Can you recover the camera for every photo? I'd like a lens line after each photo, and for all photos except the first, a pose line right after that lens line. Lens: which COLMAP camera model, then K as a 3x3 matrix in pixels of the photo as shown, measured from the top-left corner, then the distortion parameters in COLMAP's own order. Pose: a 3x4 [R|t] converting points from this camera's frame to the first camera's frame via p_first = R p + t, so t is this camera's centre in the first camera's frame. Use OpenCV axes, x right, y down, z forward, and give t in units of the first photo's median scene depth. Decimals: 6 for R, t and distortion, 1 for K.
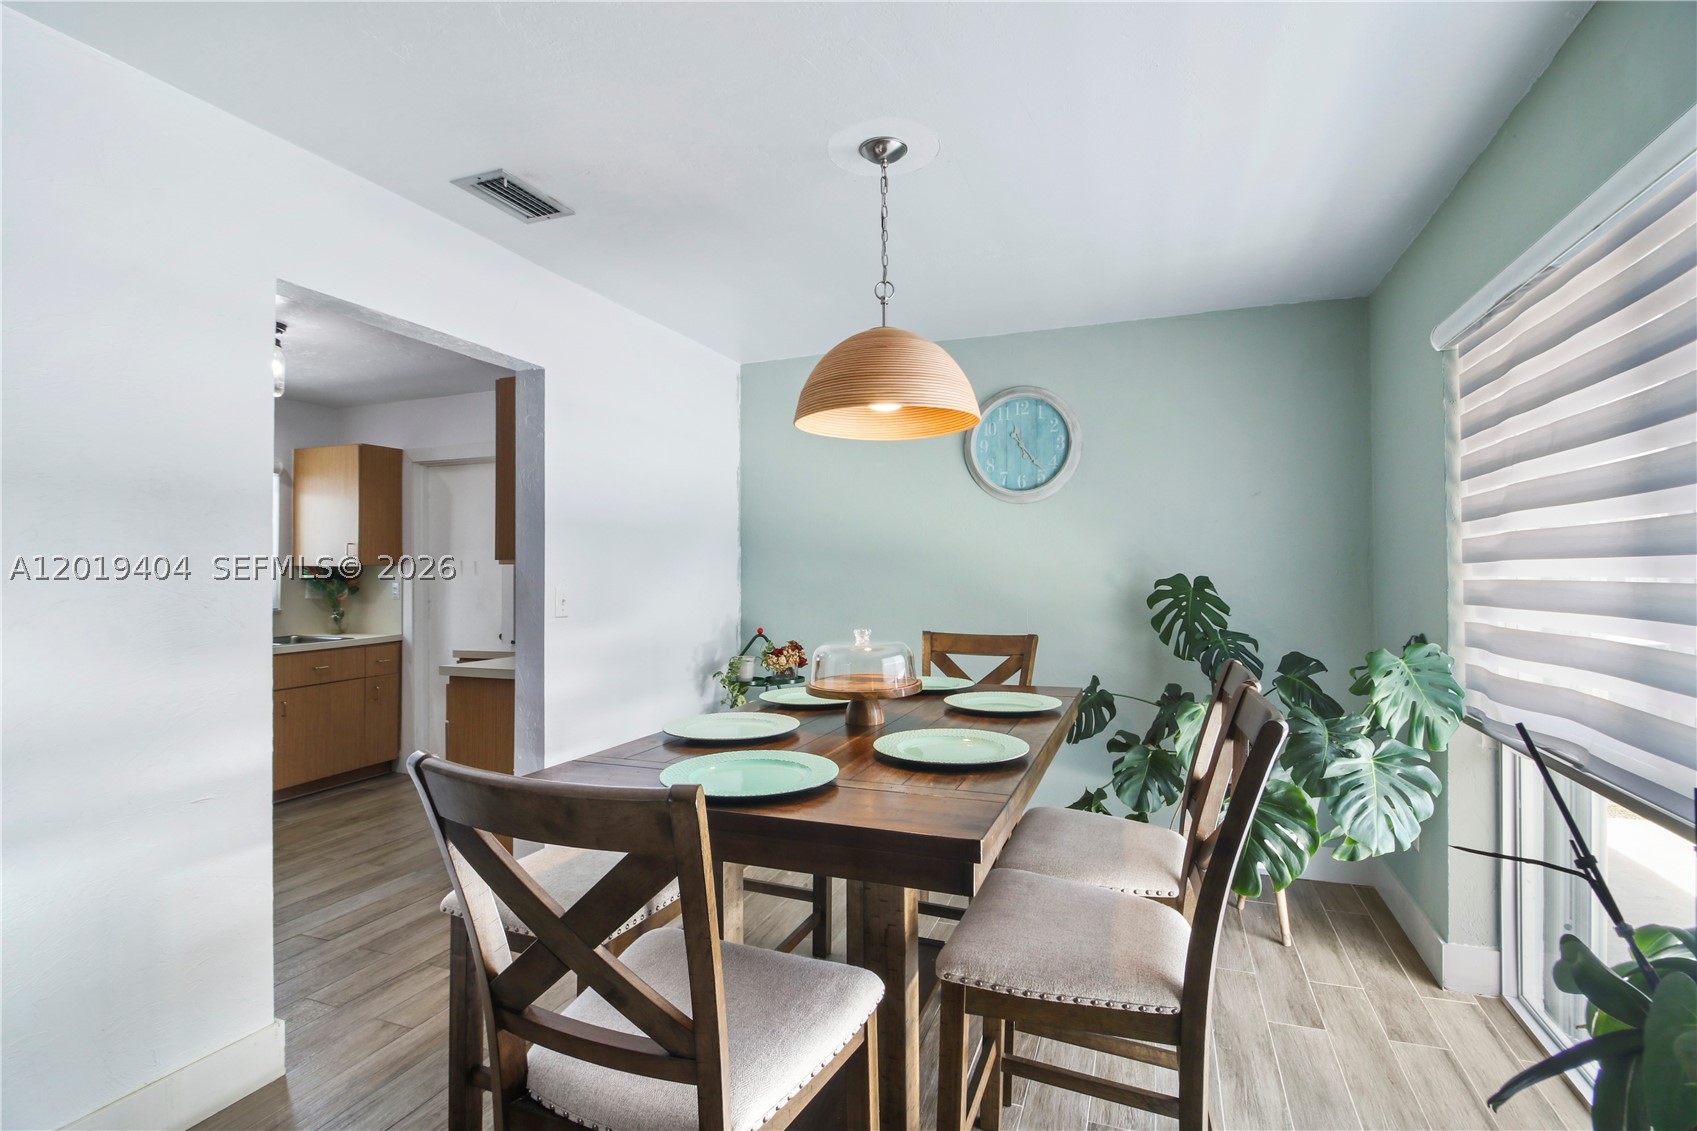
lens RADIAL K [[790.3, 0, 862.8], [0, 790.3, 555.2], [0, 0, 1]] dist [-0.001155, -0.011067]
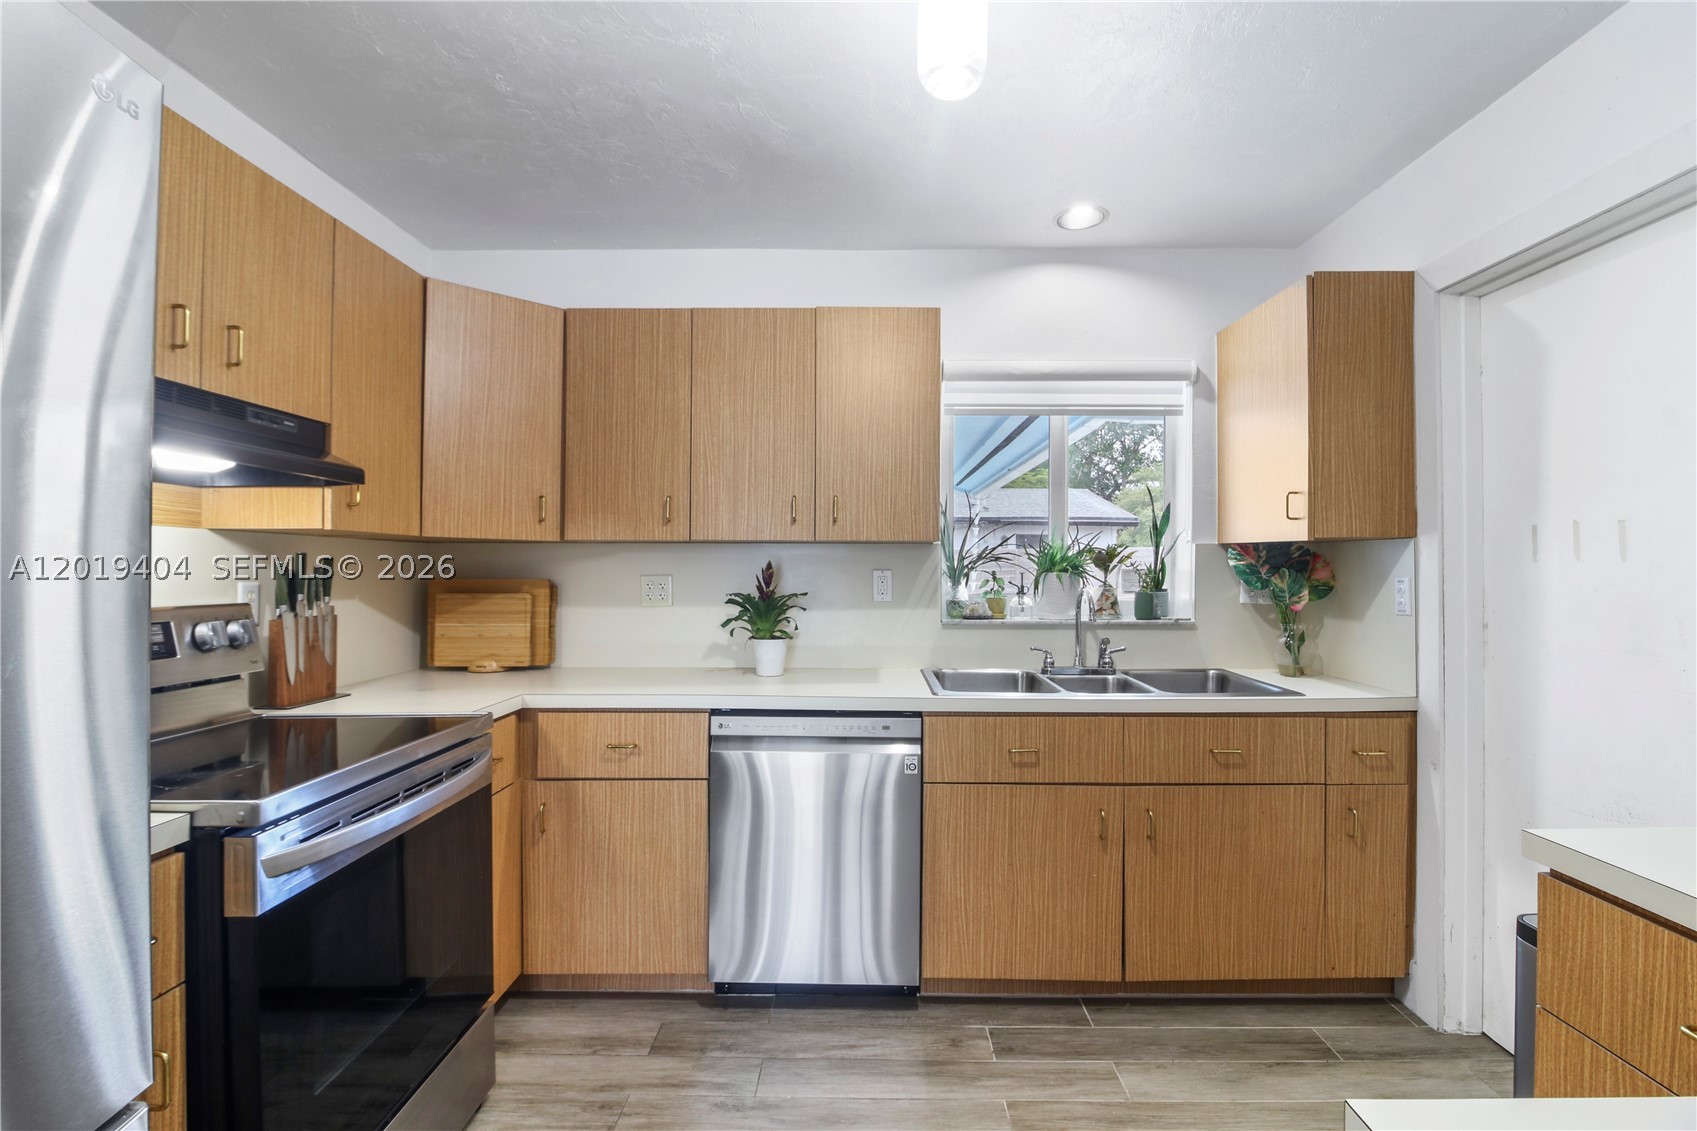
lens RADIAL K [[790.3, 0, 857.9], [0, 790.3, 557.3], [0, 0, 1]] dist [-0.001155, -0.011067]
pose [[0.354389, -0.002886, -0.935094, -0.288142], [0.013376, 0.999909, 0.001983, 0.018234], [0.935002, -0.013210, 0.354395, 0.560216]]
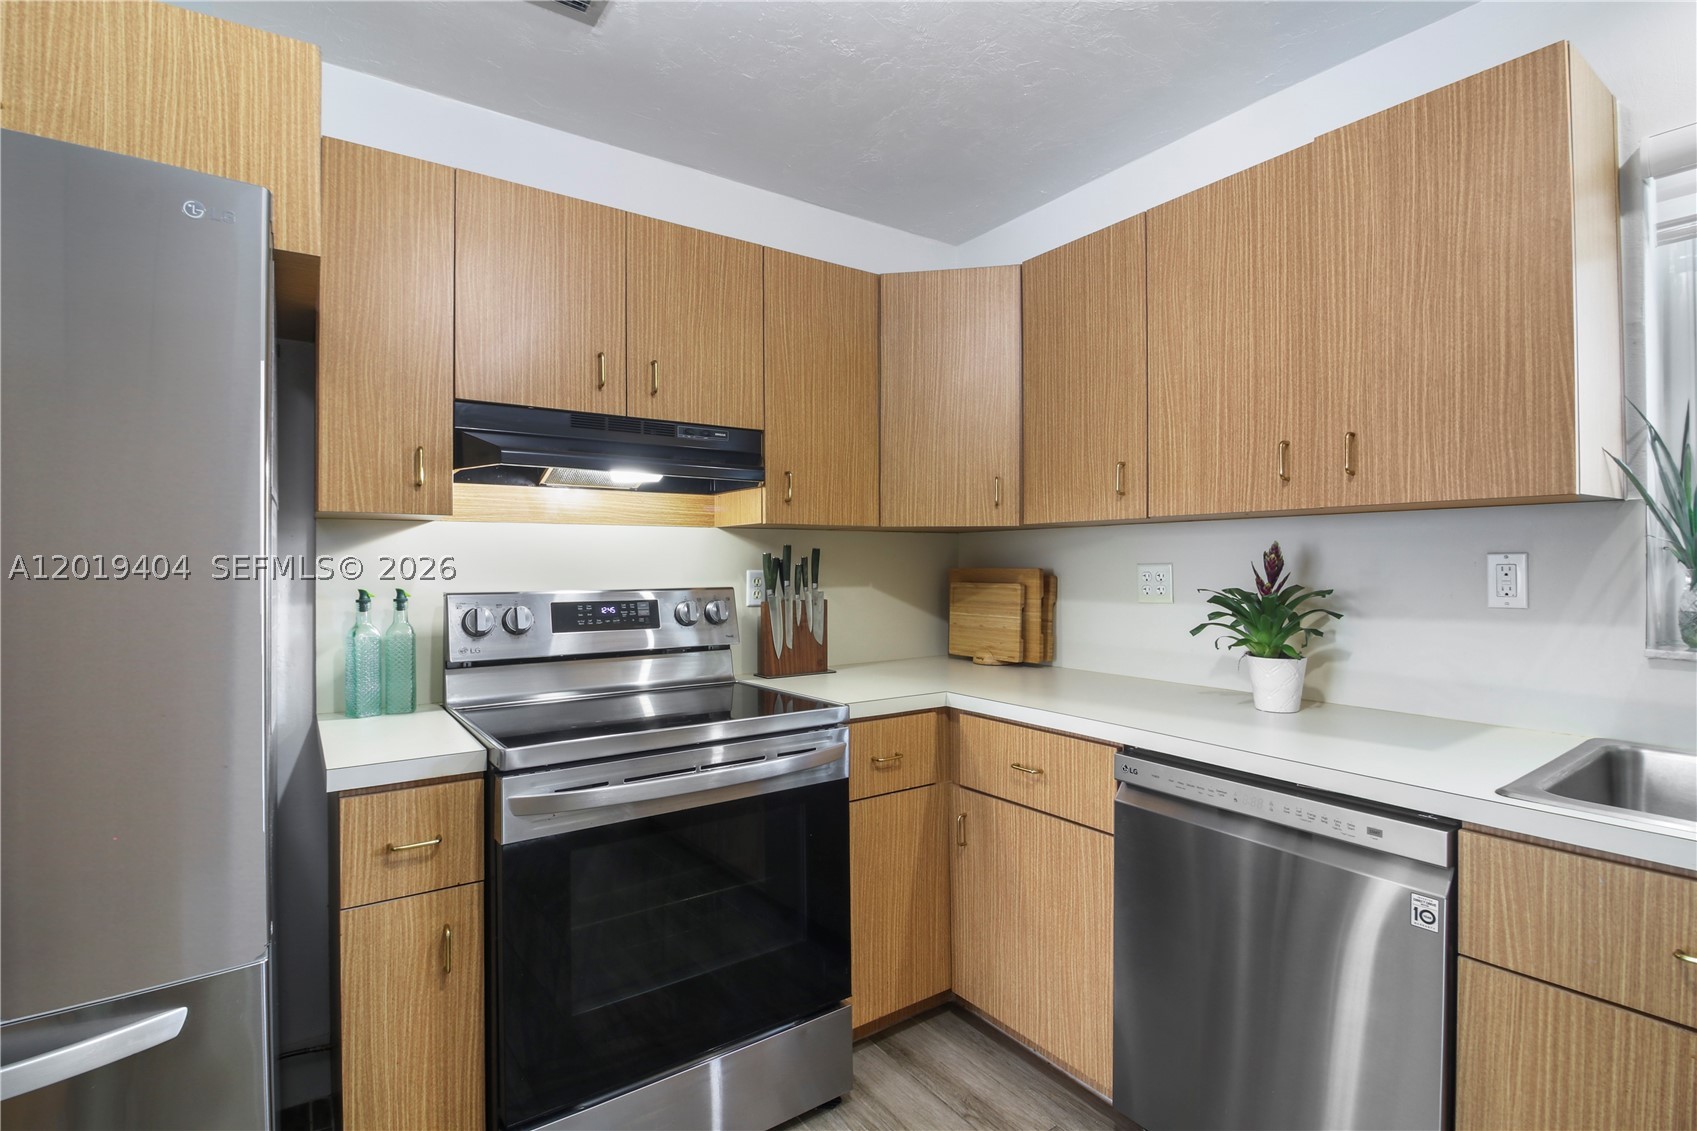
lens RADIAL K [[790.3, 0, 853.3], [0, 790.3, 560.3], [0, 0, 1]] dist [-0.001155, -0.011067]
pose [[-0.551835, 0.012316, -0.833863, -0.416260], [0.029288, 0.999560, -0.004619, 0.026503], [0.833439, -0.026971, -0.551953, 0.757482]]
